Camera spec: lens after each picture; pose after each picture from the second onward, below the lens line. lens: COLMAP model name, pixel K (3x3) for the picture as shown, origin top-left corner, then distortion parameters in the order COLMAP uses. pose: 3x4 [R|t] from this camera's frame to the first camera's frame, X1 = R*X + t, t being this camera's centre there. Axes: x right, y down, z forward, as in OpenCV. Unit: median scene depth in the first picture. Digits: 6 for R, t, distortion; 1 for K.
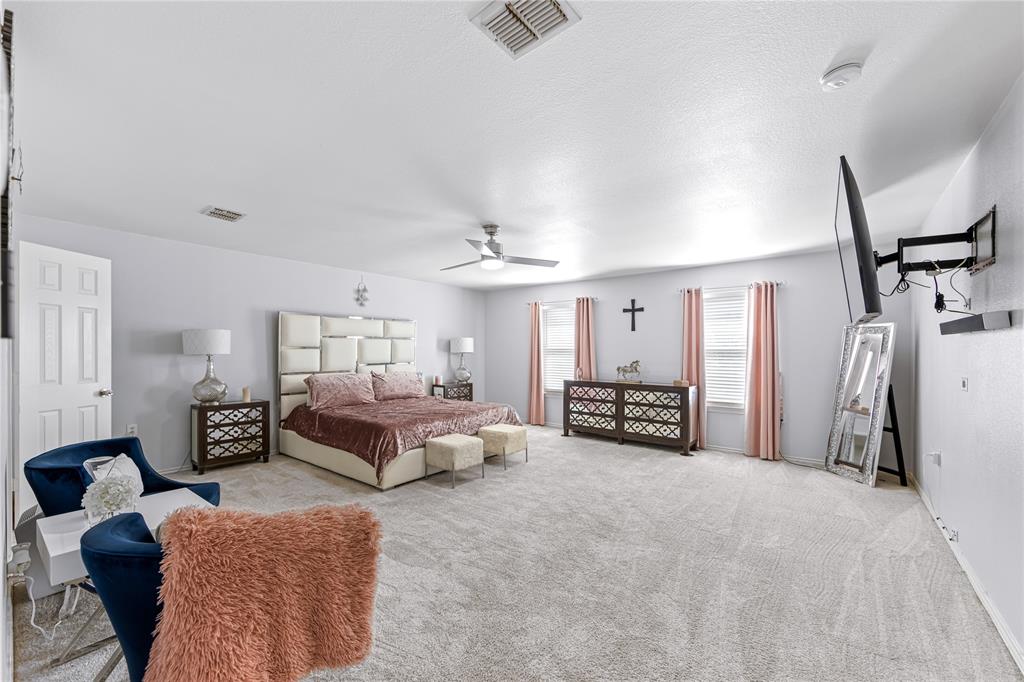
lens RADIAL K [[402.5, 0, 519.0], [0, 402.5, 350.4], [0, 0, 1]] dist [0.000367, -0.000952]
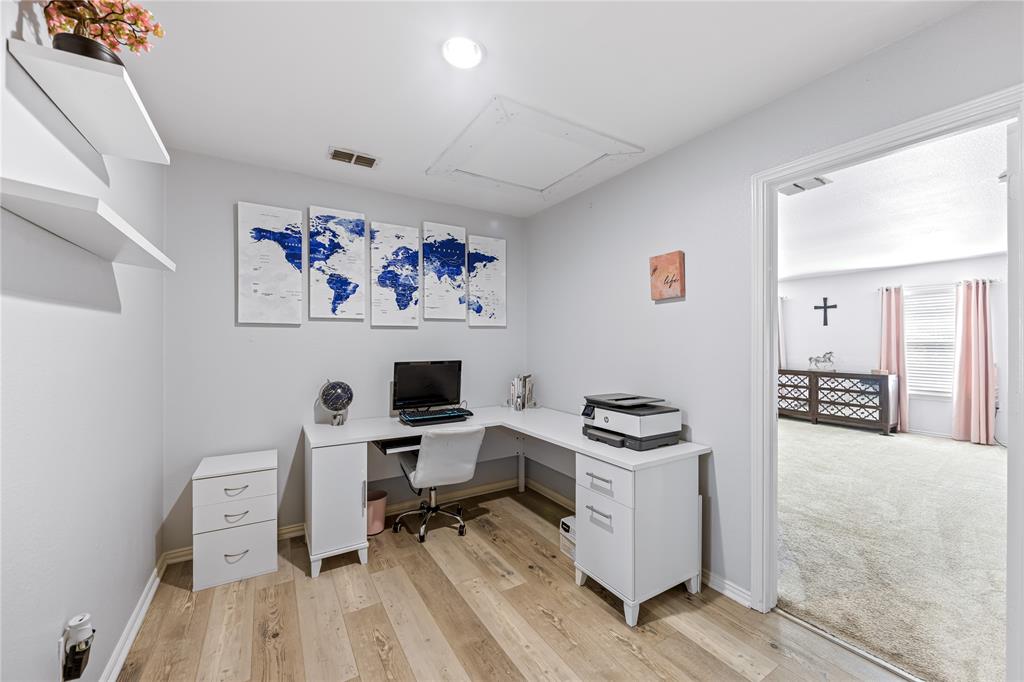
lens RADIAL K [[402.5, 0, 514.6], [0, 402.5, 340.7], [0, 0, 1]] dist [0.000367, -0.000952]
pose [[0.944658, -0.001113, -0.328055, -0.190027], [-0.001131, 0.999977, -0.006650, 0.002879], [0.328055, 0.006653, 0.944635, -0.393562]]
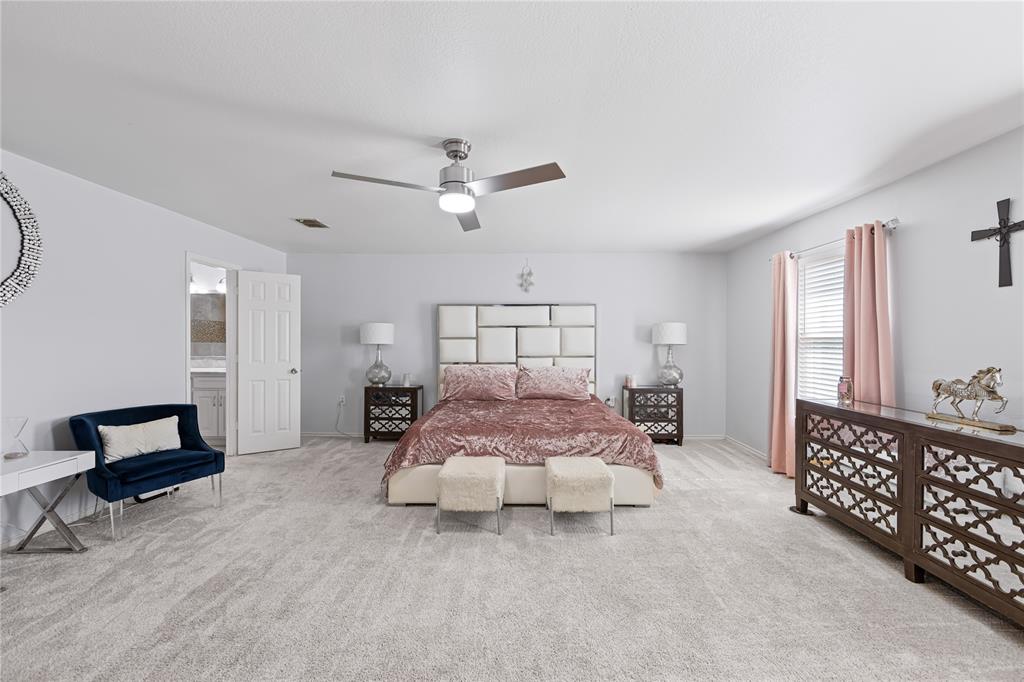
lens RADIAL K [[402.5, 0, 510.6], [0, 402.5, 342.4], [0, 0, 1]] dist [0.000367, -0.000952]
pose [[0.605508, 0.001178, -0.795839, 0.342821], [-0.000569, 0.999999, 0.001048, 0.002759], [0.795839, -0.000182, 0.605508, 0.476634]]
